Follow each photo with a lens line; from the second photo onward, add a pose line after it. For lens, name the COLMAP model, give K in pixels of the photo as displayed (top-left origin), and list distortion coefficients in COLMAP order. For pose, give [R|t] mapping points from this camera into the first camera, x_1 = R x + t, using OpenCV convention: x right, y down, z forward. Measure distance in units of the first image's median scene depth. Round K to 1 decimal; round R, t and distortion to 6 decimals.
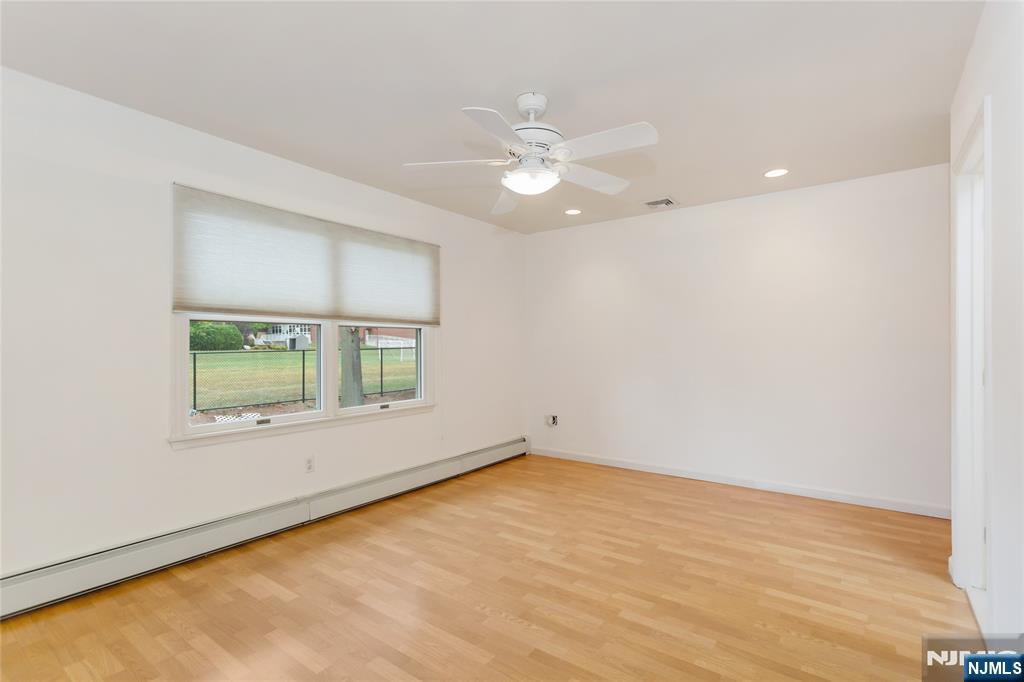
lens RADIAL K [[483.5, 0, 514.1], [0, 483.5, 343.5], [0, 0, 1]] dist [0.002022, 0.001002]
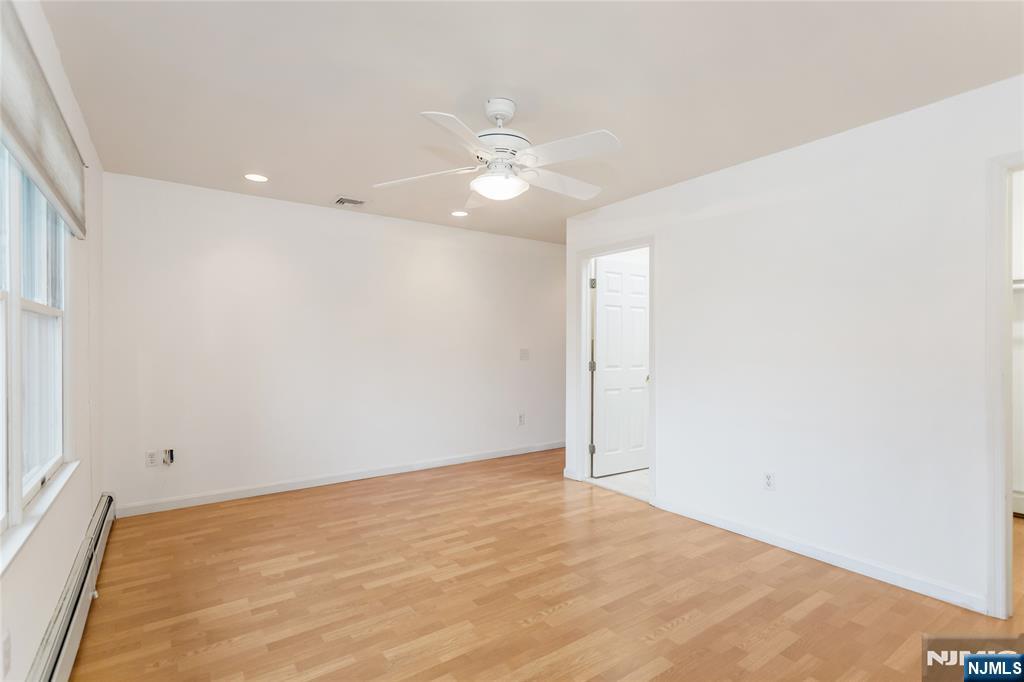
lens RADIAL K [[483.5, 0, 514.1], [0, 483.5, 343.5], [0, 0, 1]] dist [0.002022, 0.001002]
pose [[0.312598, 0.010711, 0.949825, -0.701520], [-0.007011, 0.999935, -0.008968, -0.003964], [-0.949859, -0.003855, 0.312653, 0.504414]]
